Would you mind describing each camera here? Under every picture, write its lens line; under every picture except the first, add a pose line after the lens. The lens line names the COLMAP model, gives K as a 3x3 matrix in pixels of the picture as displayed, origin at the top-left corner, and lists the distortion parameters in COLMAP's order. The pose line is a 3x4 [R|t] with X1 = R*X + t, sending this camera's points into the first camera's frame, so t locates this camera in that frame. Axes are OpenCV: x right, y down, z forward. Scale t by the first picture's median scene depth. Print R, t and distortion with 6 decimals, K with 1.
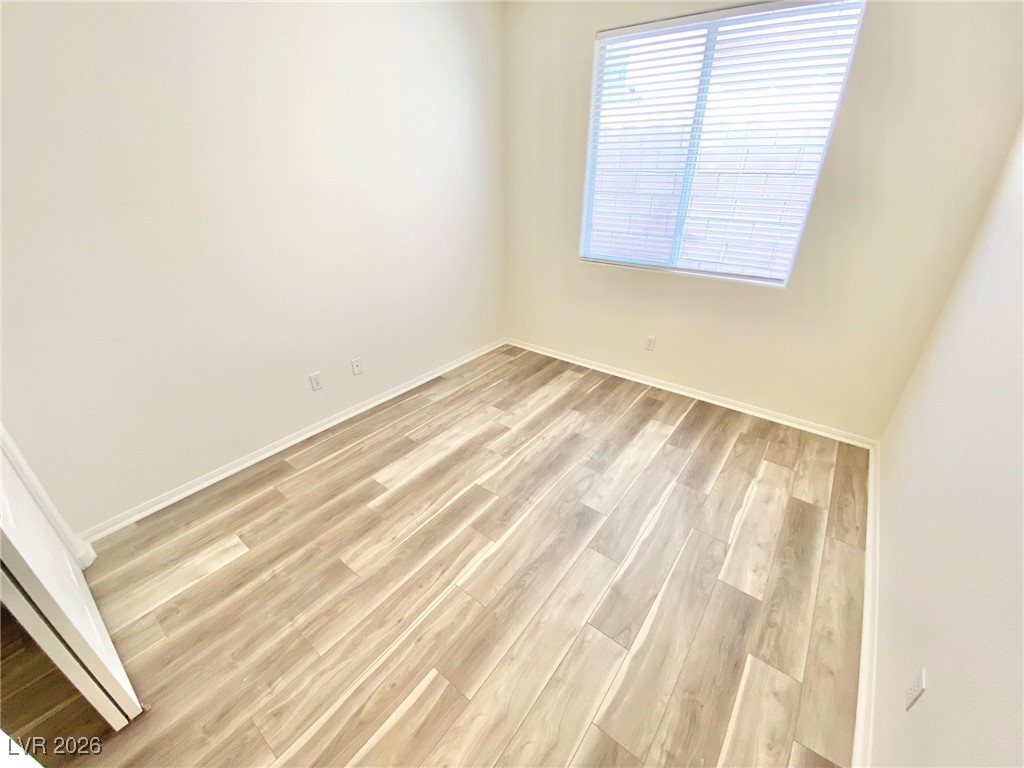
lens RADIAL K [[416.1, 0, 512.0], [0, 416.1, 384.0], [0, 0, 1]] dist [0.022723, -0.022610]
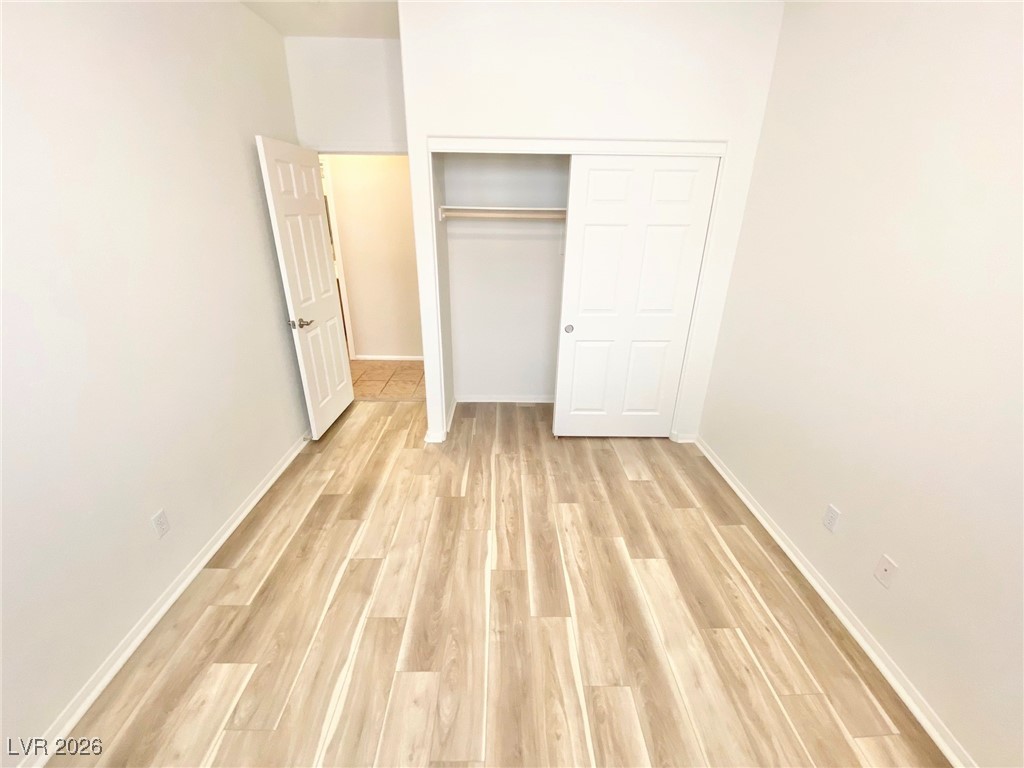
lens RADIAL K [[416.1, 0, 512.0], [0, 416.1, 384.0], [0, 0, 1]] dist [0.022723, -0.022610]
pose [[-0.779924, 0.230765, -0.581778, 0.426972], [-0.302974, 0.674168, 0.673575, -0.656588], [0.547654, 0.701601, -0.455885, 1.220612]]
